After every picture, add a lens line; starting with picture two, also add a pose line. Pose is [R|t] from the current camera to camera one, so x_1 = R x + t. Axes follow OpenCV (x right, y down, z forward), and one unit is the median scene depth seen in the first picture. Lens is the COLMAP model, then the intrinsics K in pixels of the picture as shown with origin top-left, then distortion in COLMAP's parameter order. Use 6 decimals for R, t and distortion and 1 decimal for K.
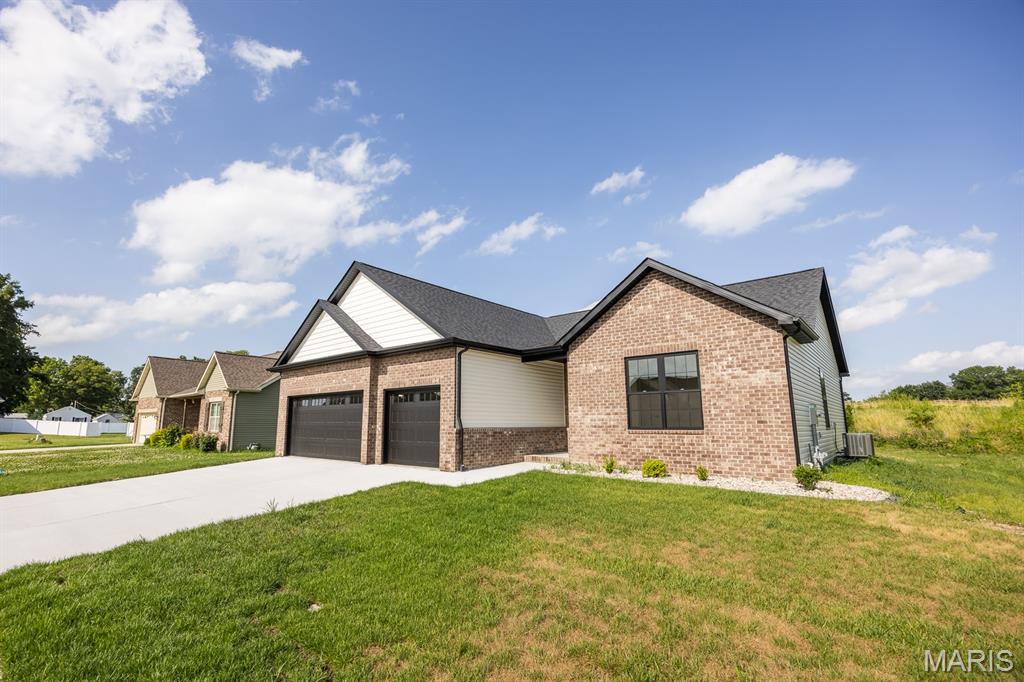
lens RADIAL K [[454.5, 0, 510.0], [0, 454.5, 339.8], [0, 0, 1]] dist [-0.004350, -0.000166]
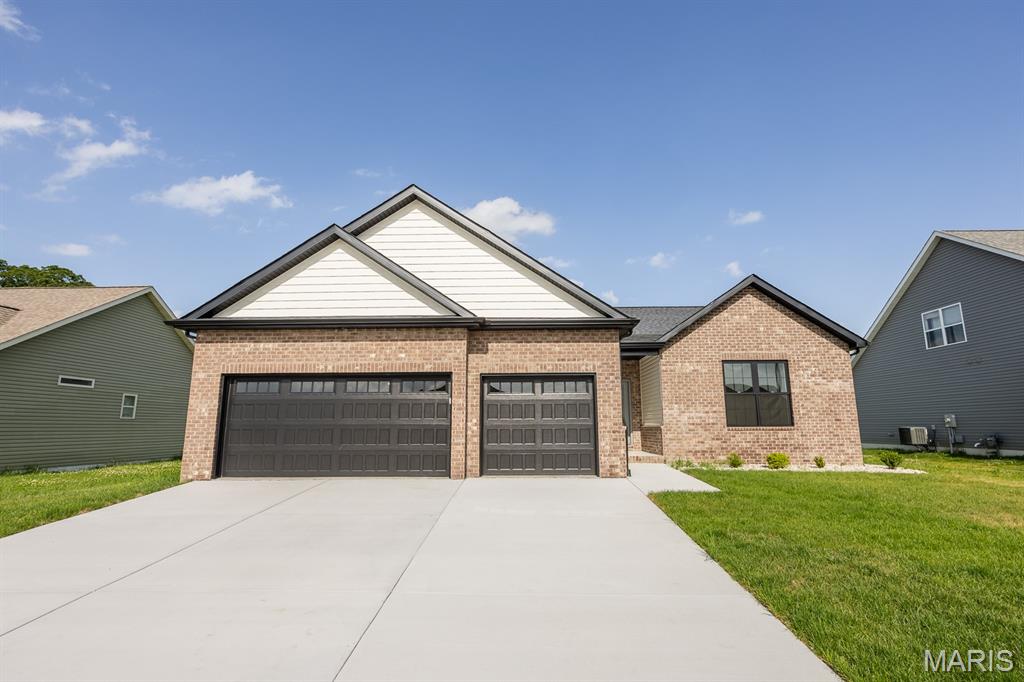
lens RADIAL K [[455.2, 0, 514.8], [0, 455.2, 347.3], [0, 0, 1]] dist [0.001550, 0.000138]
pose [[0.771389, 0.107340, 0.627246, -0.809699], [-0.112798, 0.993127, -0.031234, 0.097372], [-0.626288, -0.046659, 0.778194, 0.466718]]
